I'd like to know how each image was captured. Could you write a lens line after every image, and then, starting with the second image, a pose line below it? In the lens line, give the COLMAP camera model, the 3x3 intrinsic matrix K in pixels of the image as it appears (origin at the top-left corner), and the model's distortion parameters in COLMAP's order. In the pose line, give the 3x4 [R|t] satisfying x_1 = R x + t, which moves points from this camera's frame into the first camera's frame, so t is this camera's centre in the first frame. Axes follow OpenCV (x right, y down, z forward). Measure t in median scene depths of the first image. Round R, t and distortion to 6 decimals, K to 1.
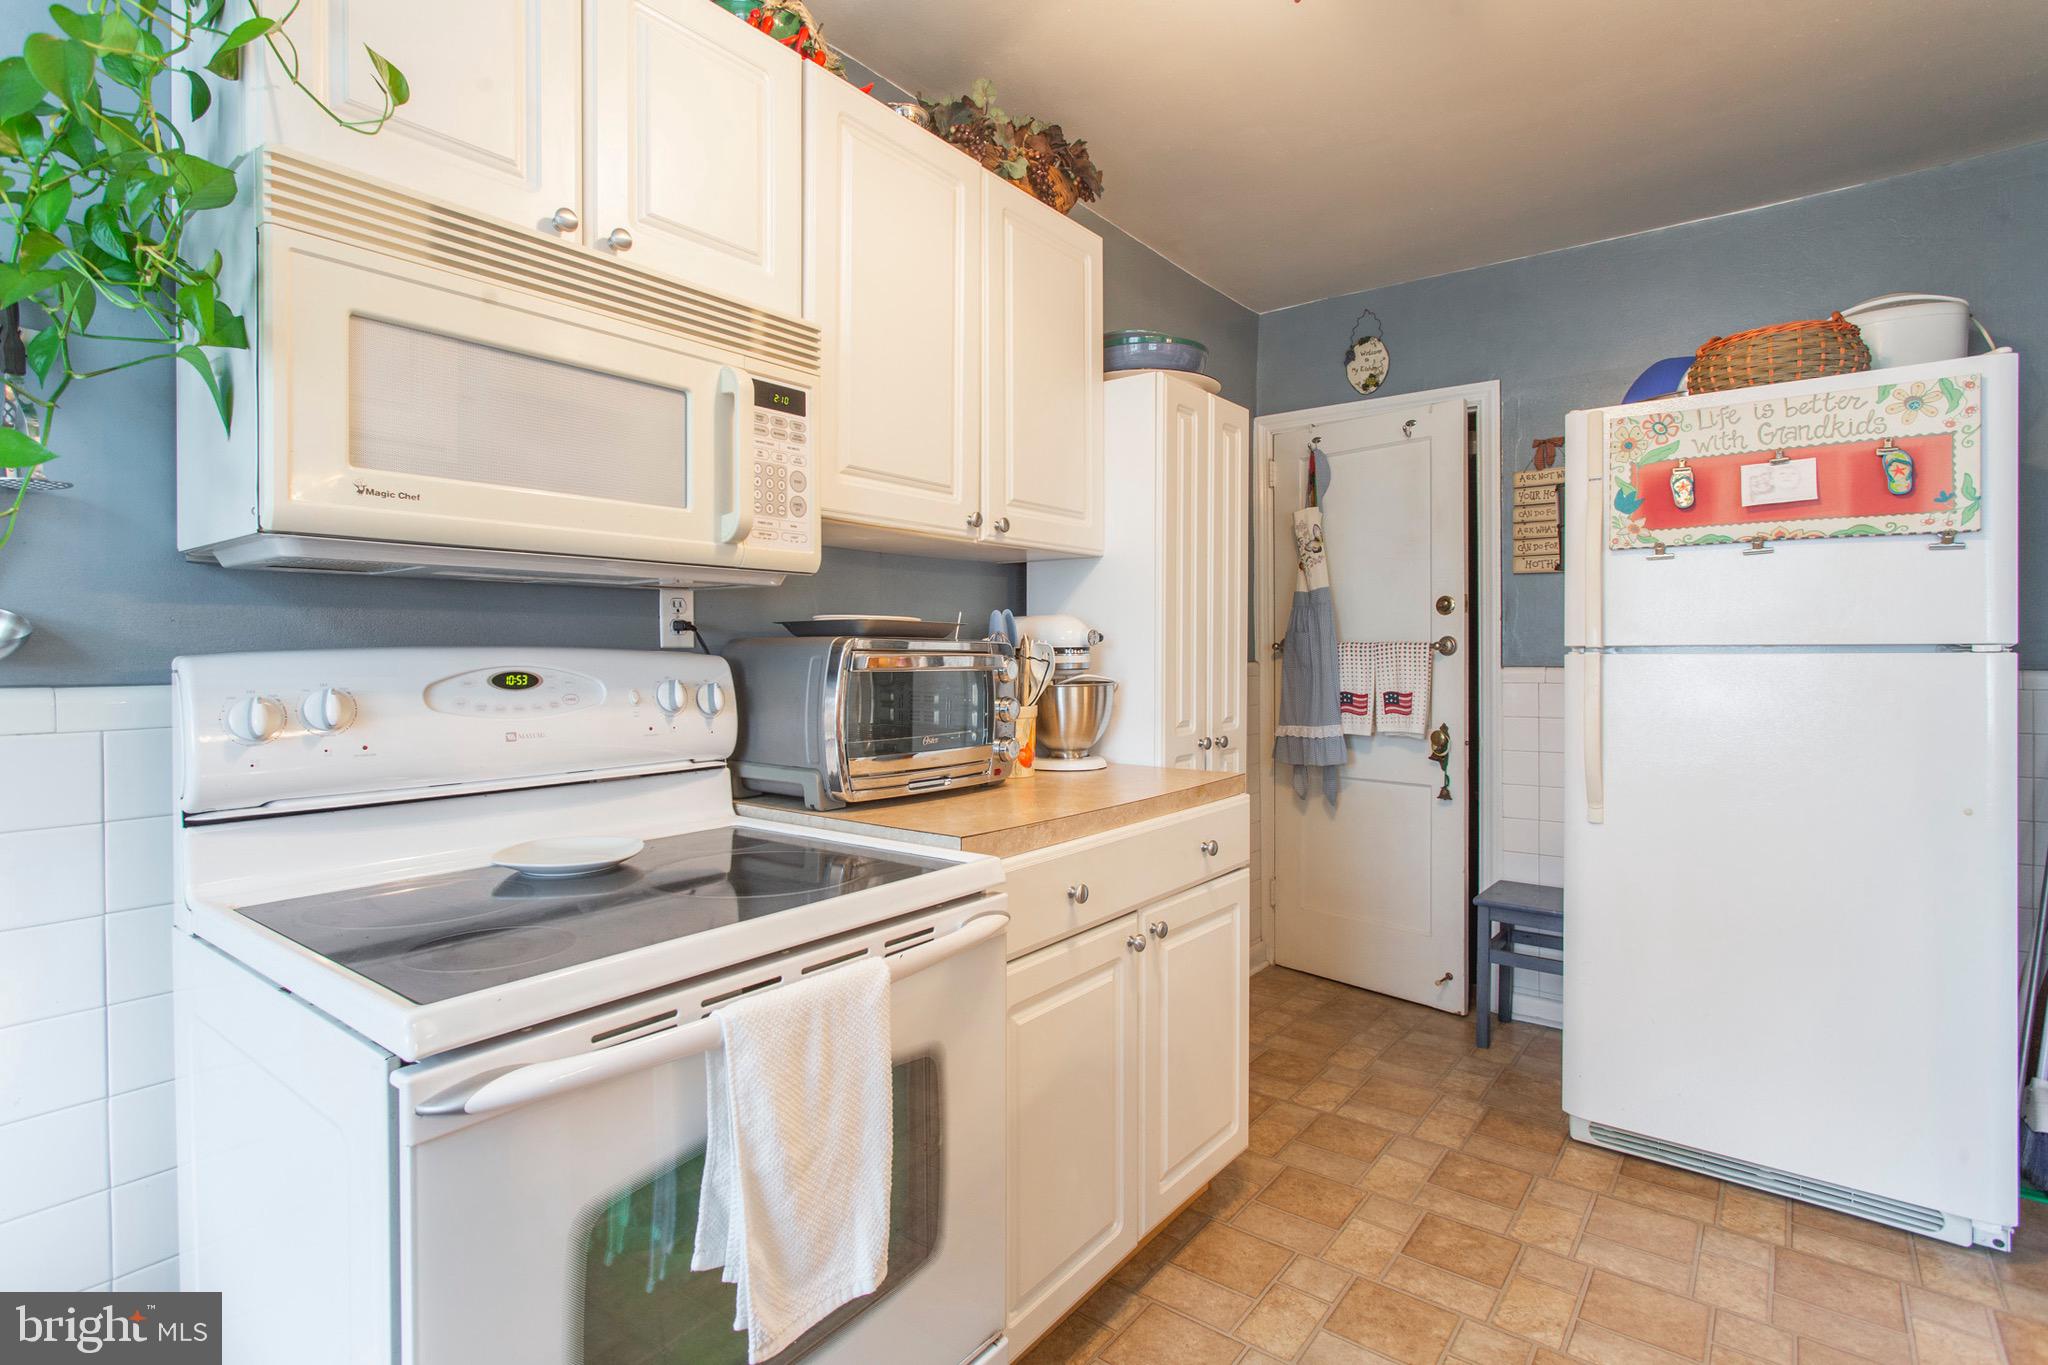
lens RADIAL K [[994.1, 0, 1002.6], [0, 994.1, 660.3], [0, 0, 1]] dist [-0.014702, 0.005450]
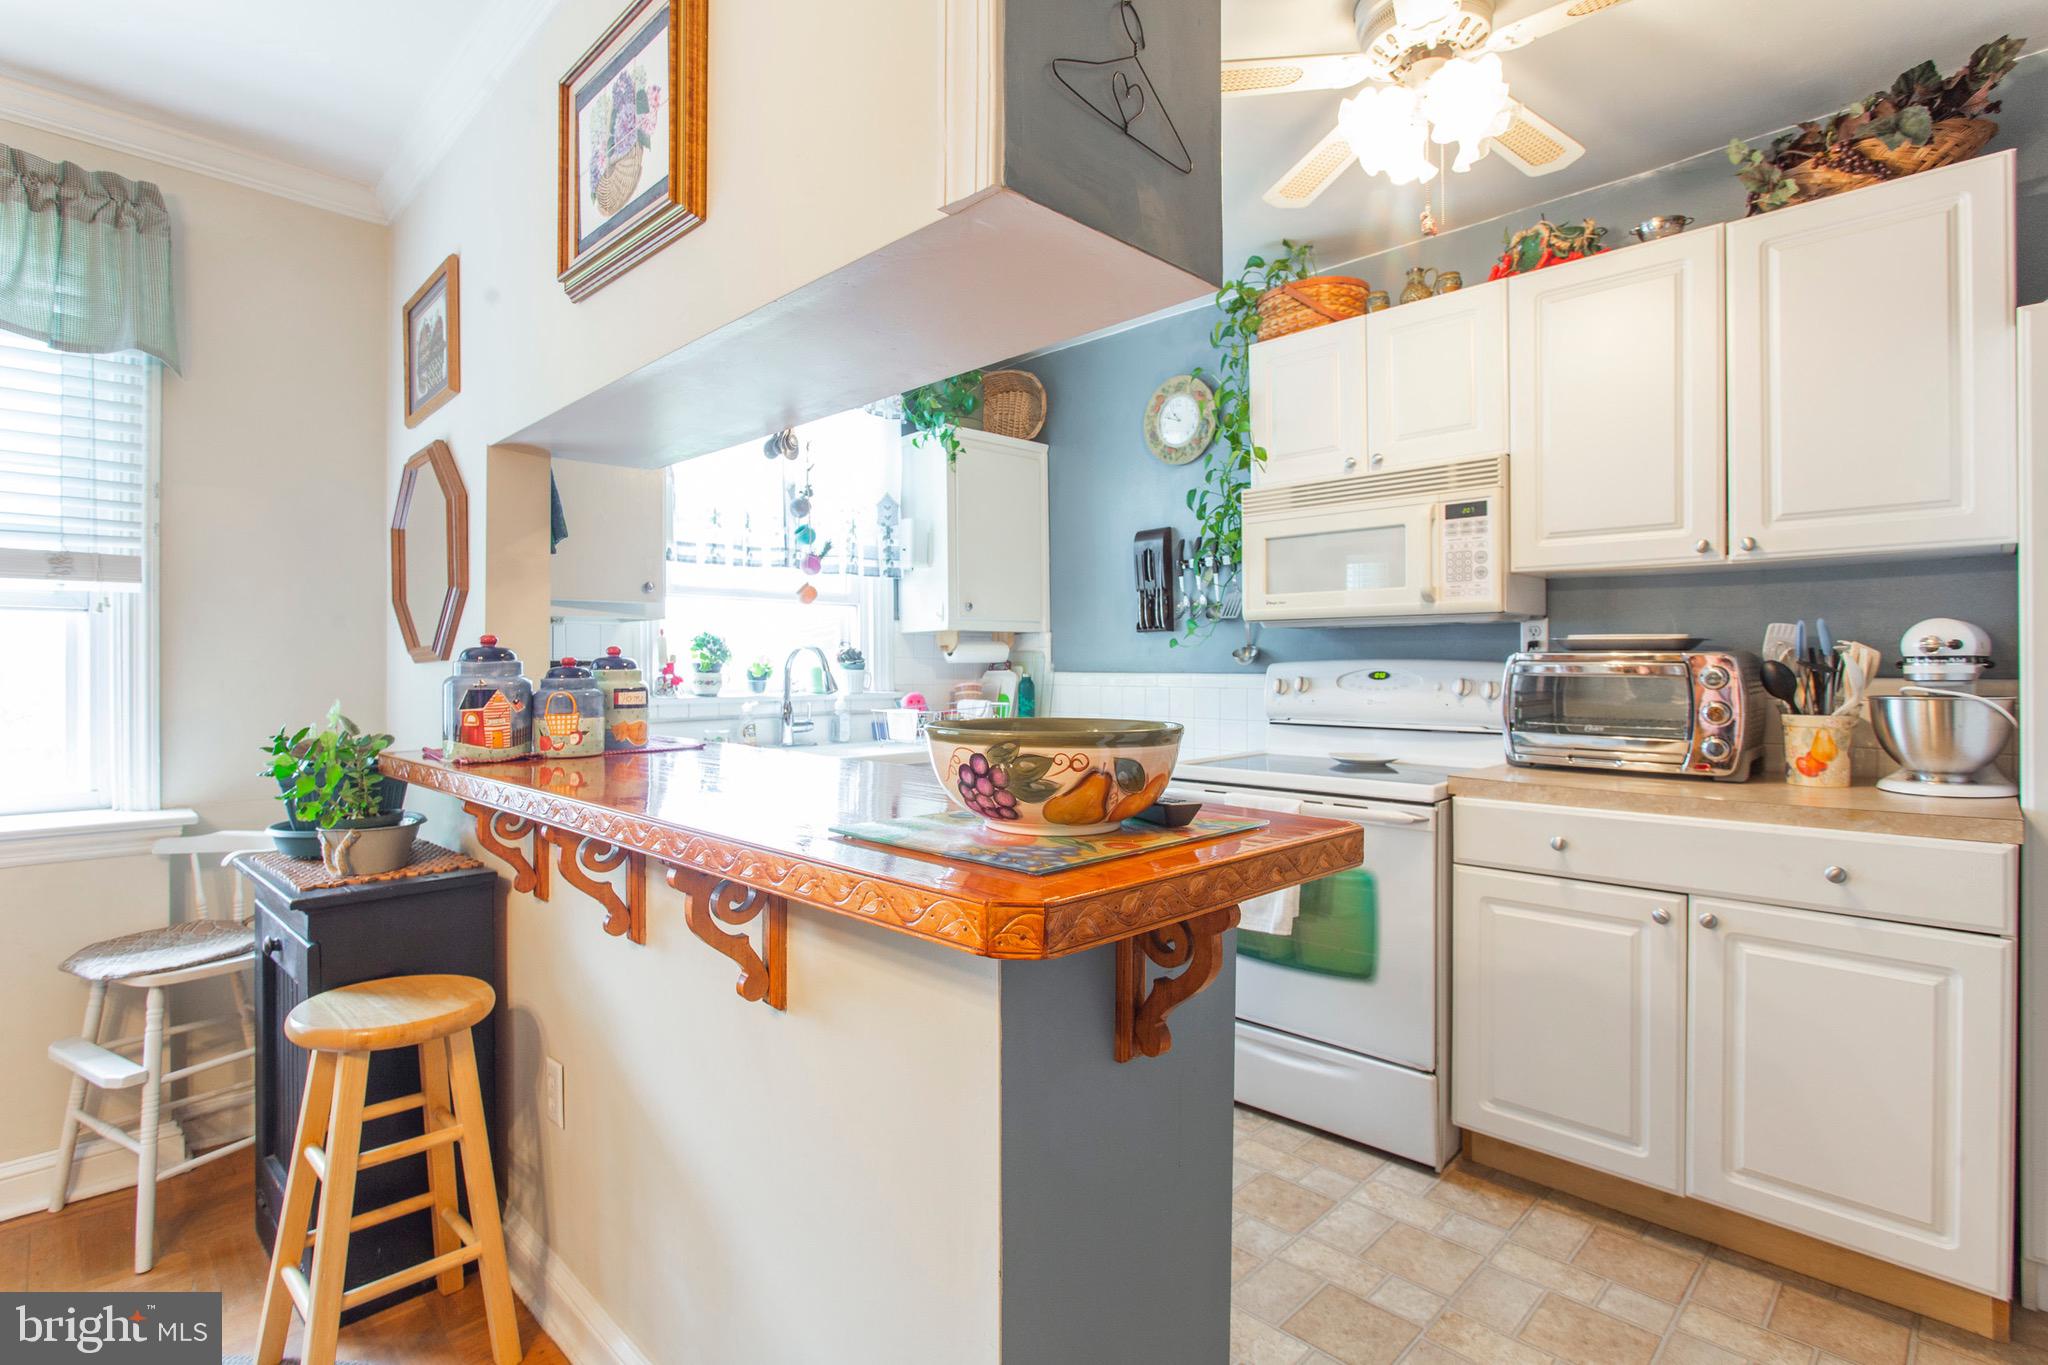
lens RADIAL K [[994.1, 0, 1000.1], [0, 994.1, 653.1], [0, 0, 1]] dist [-0.014702, 0.005450]
pose [[-0.118187, -0.005917, -0.992974, 1.212532], [-0.004748, 0.999974, -0.005393, -0.008529], [0.992980, 0.004077, -0.118212, 0.334078]]
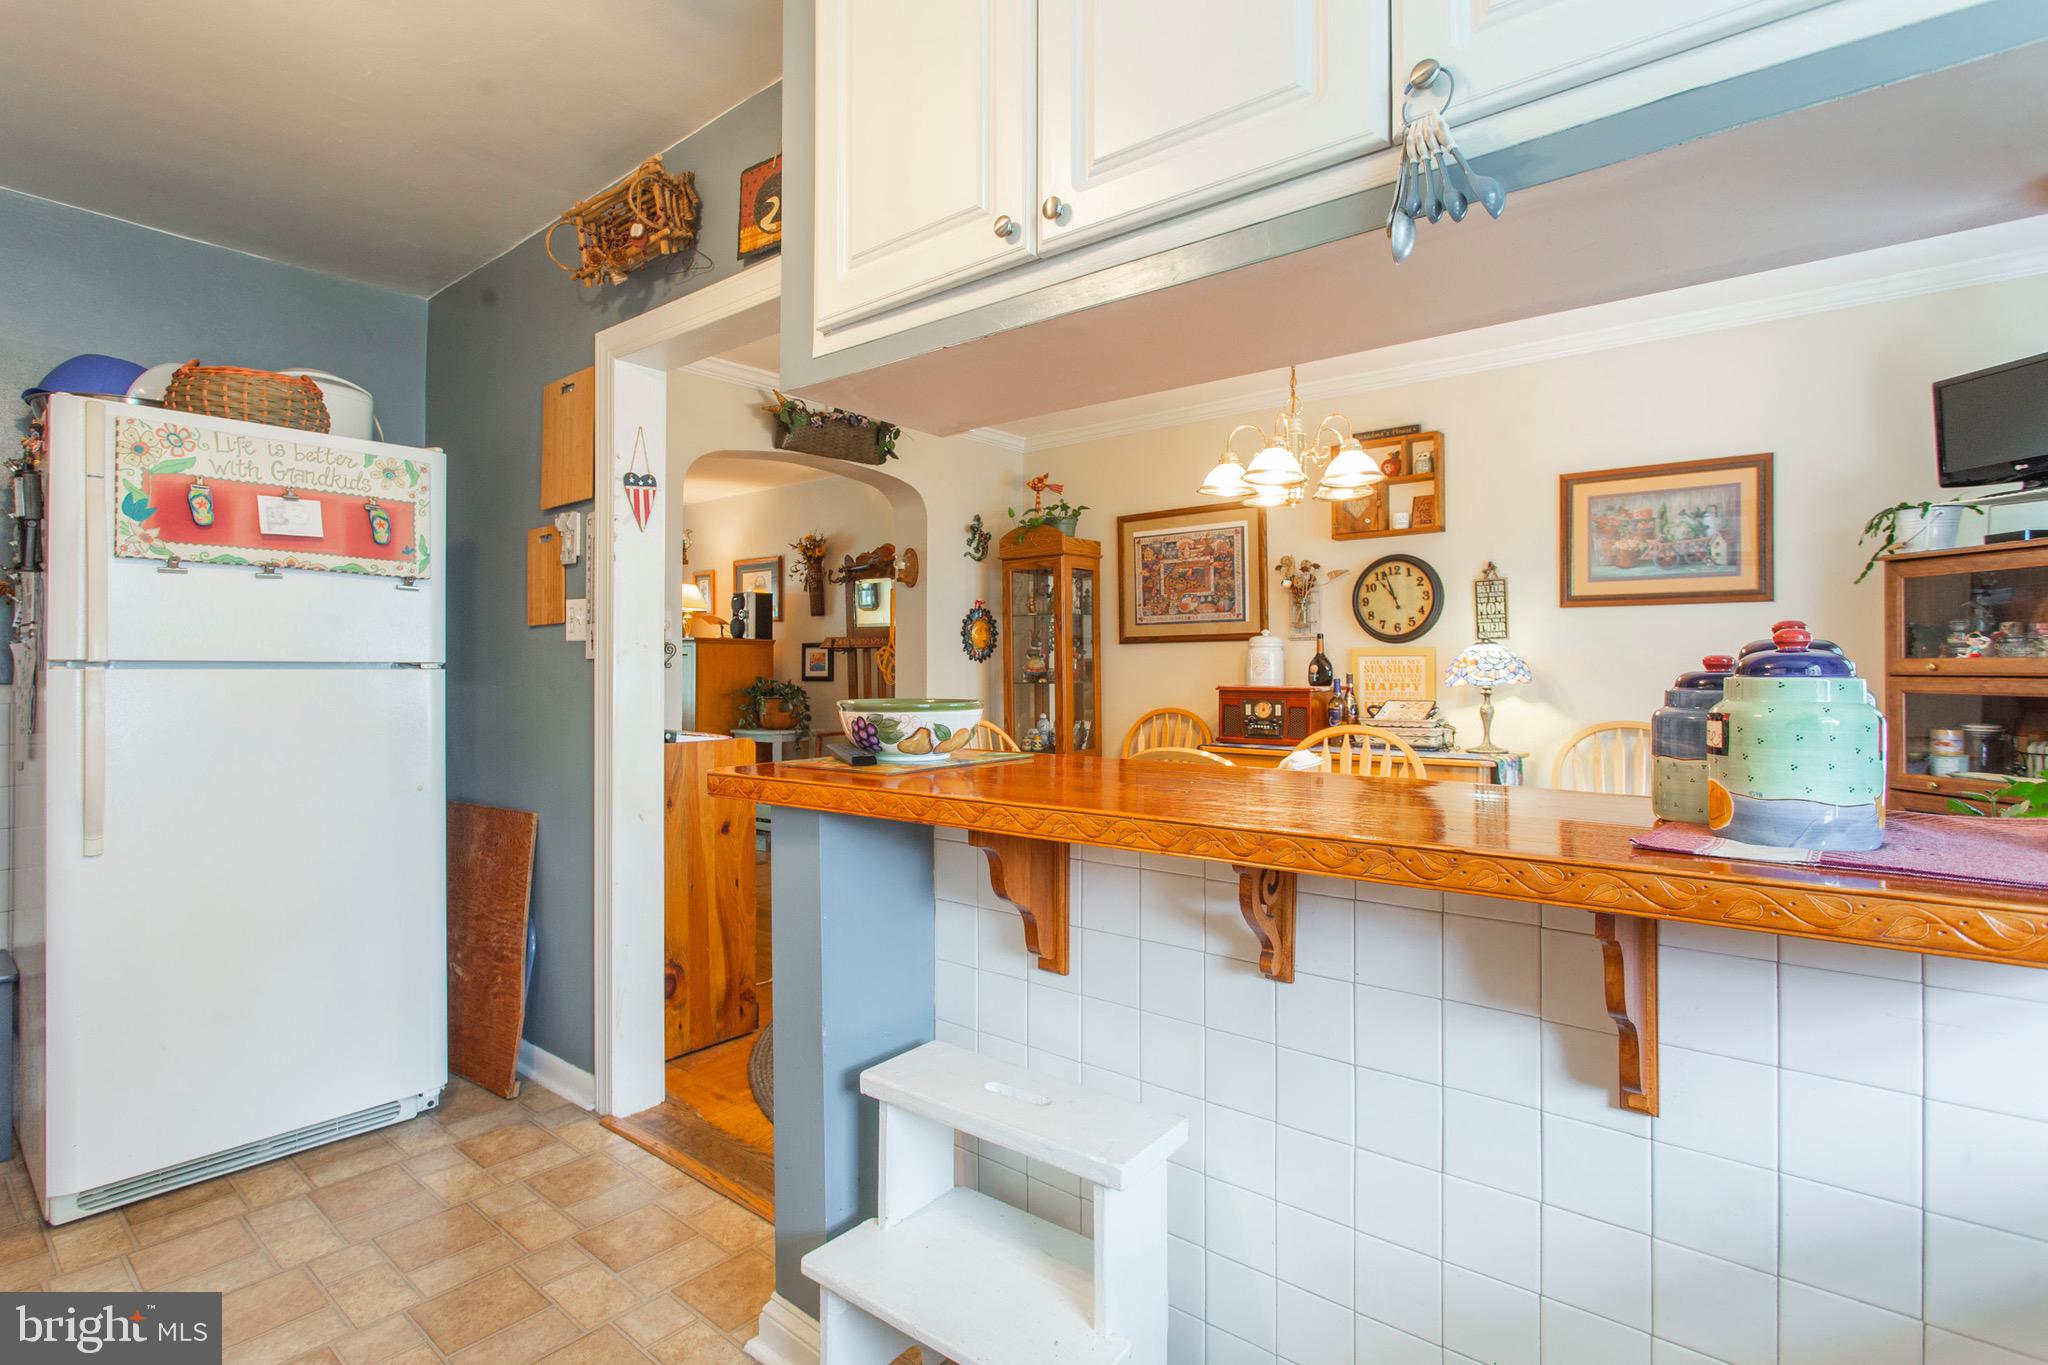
lens RADIAL K [[994.1, 0, 986.7], [0, 994.1, 661.4], [0, 0, 1]] dist [-0.014702, 0.005450]
pose [[0.033990, 0.011649, 0.999354, -0.327330], [0.002610, 0.999928, -0.011745, -0.000627], [-0.999419, 0.003007, 0.033957, 0.181186]]
